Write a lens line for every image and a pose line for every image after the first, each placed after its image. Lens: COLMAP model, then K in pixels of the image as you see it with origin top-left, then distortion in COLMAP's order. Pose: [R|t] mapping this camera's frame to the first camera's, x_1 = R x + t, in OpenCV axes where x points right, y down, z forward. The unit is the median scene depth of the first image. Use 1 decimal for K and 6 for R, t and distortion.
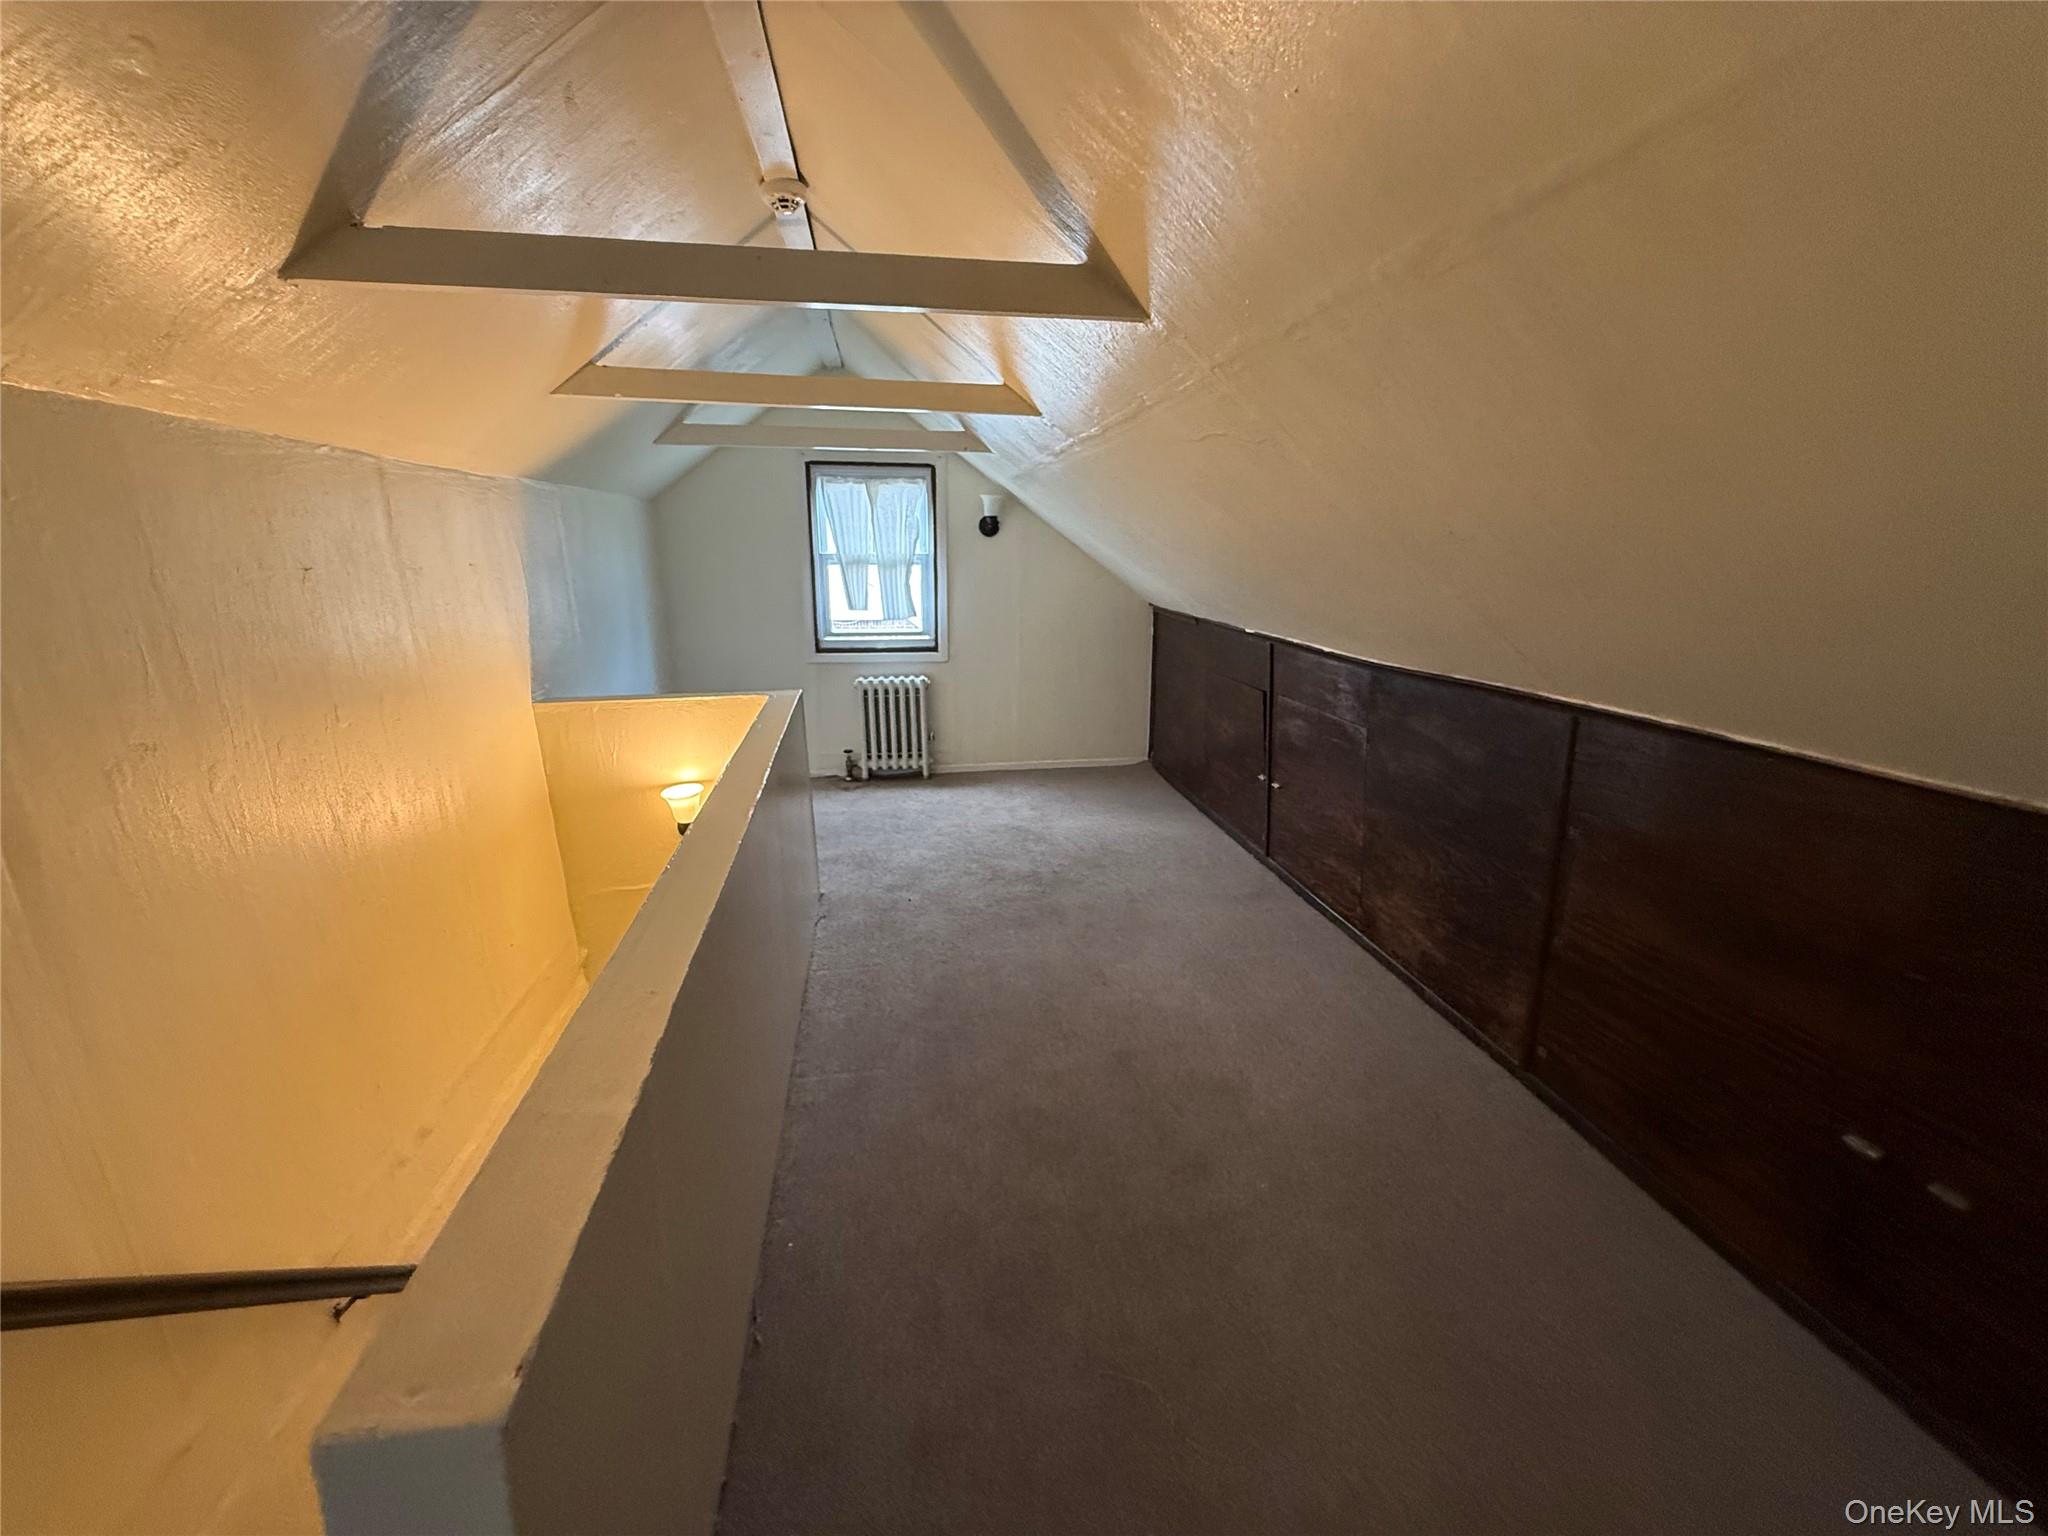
lens RADIAL K [[816.7, 0, 1027.2], [0, 816.7, 769.3], [0, 0, 1]] dist [-0.001864, 0.000369]
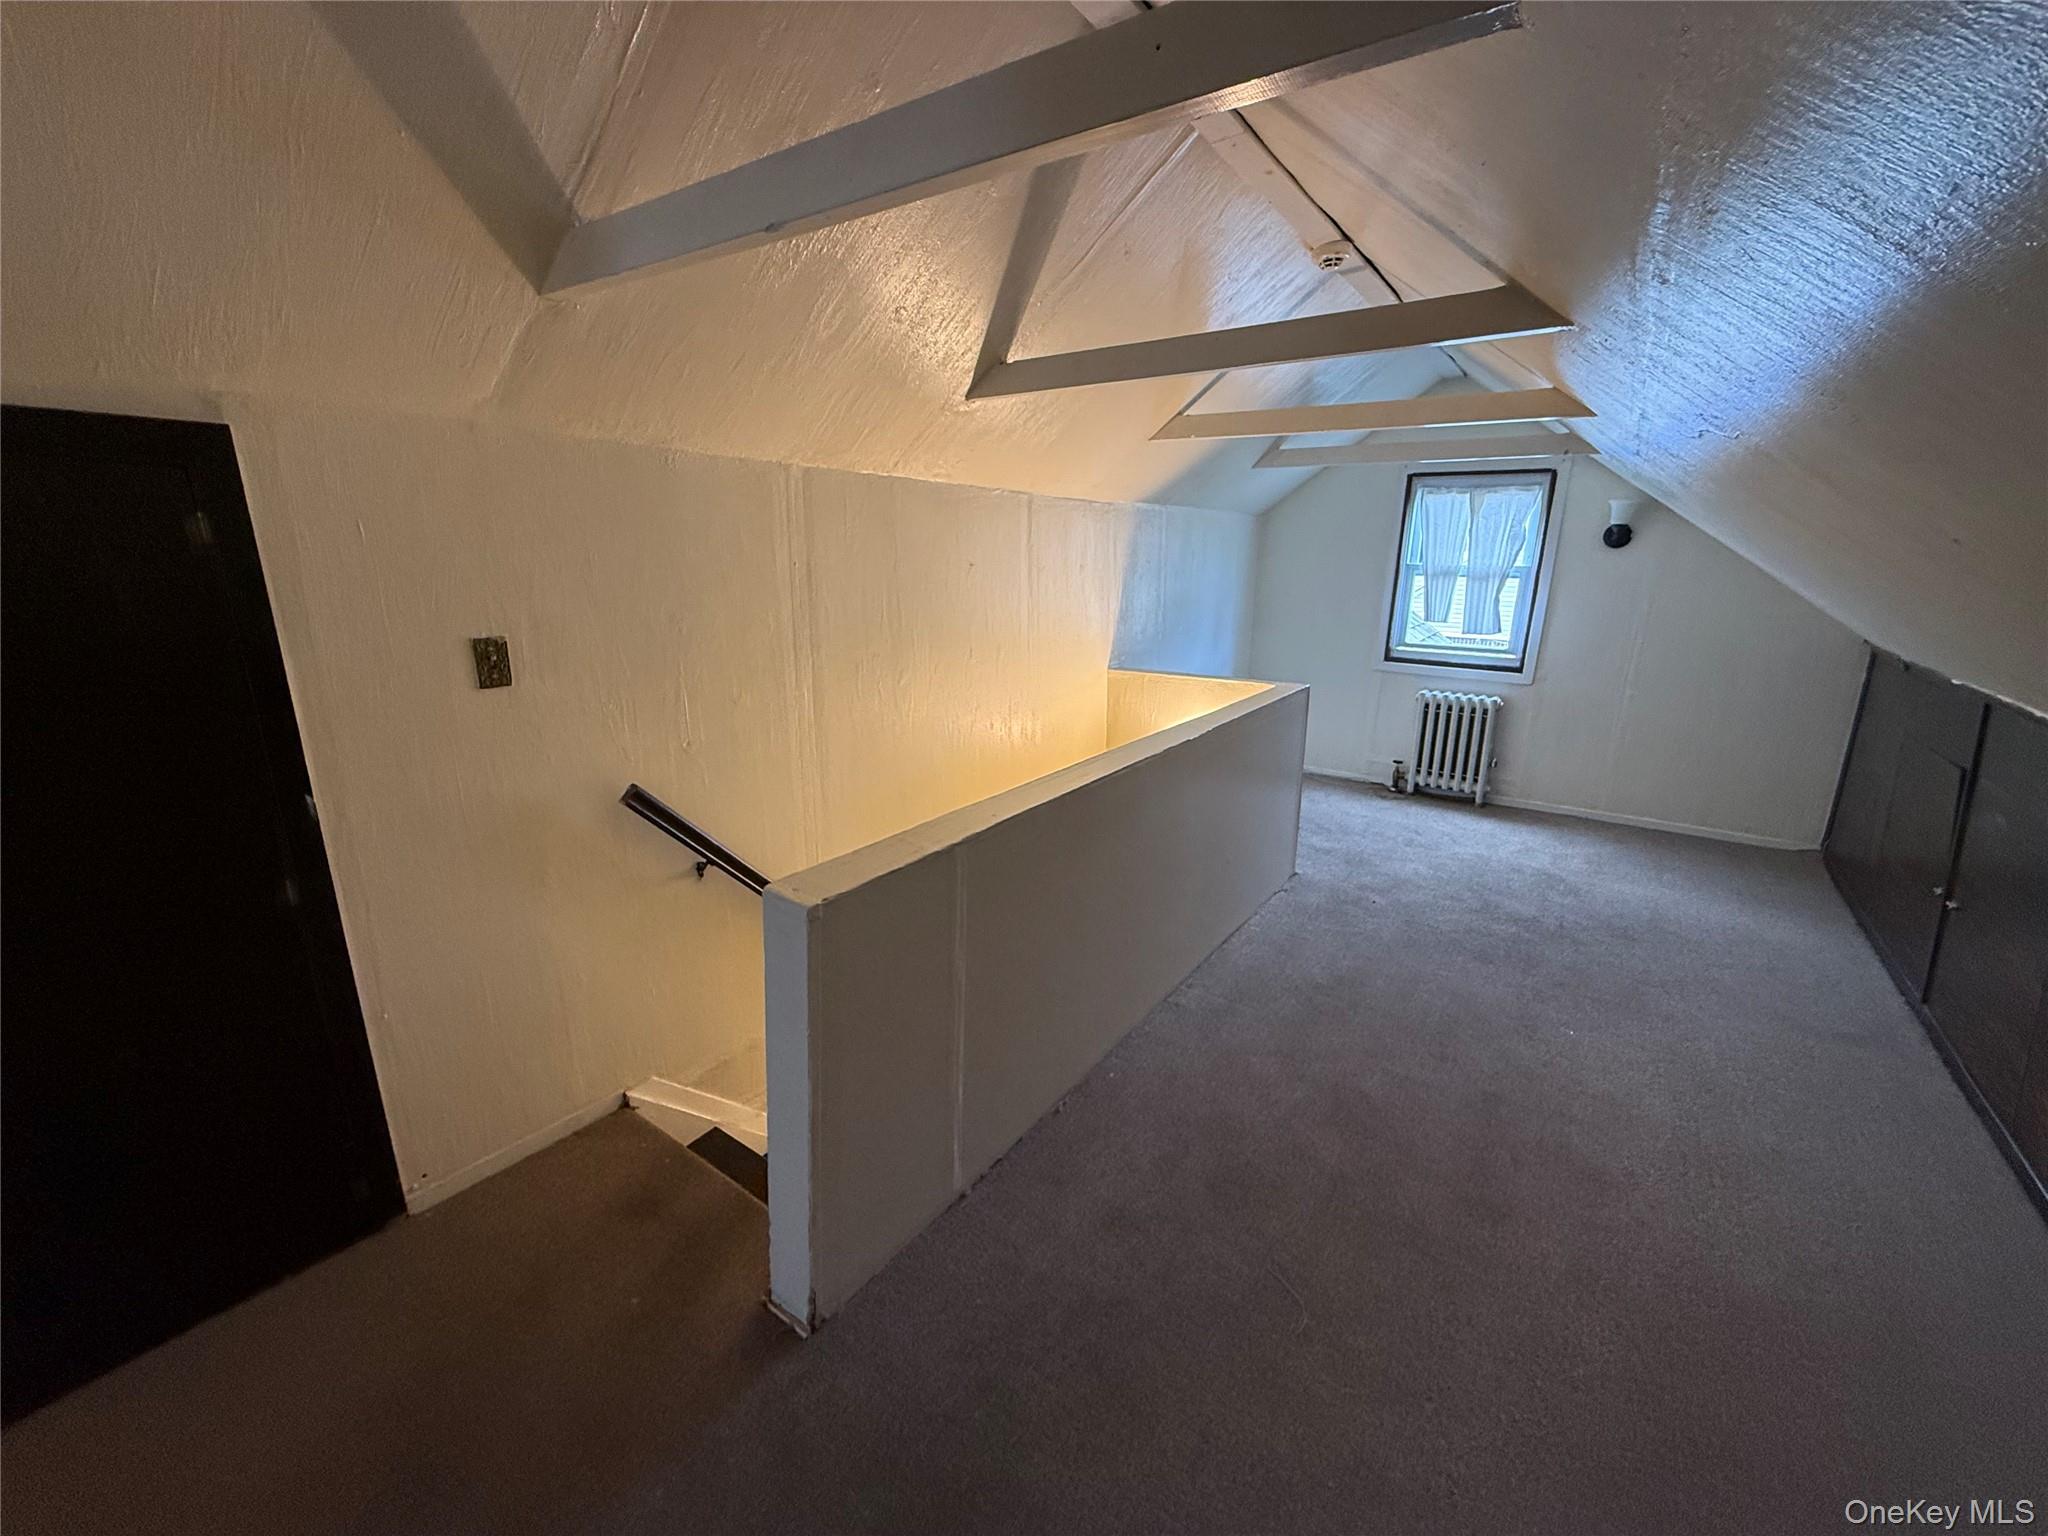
lens RADIAL K [[816.7, 0, 1027.6], [0, 816.7, 767.9], [0, 0, 1]] dist [-0.001864, 0.000369]
pose [[0.714206, 0.186020, -0.674764, 0.141562], [-0.195702, 0.978660, 0.062657, 0.012095], [0.672020, 0.087302, 0.735369, -0.039536]]
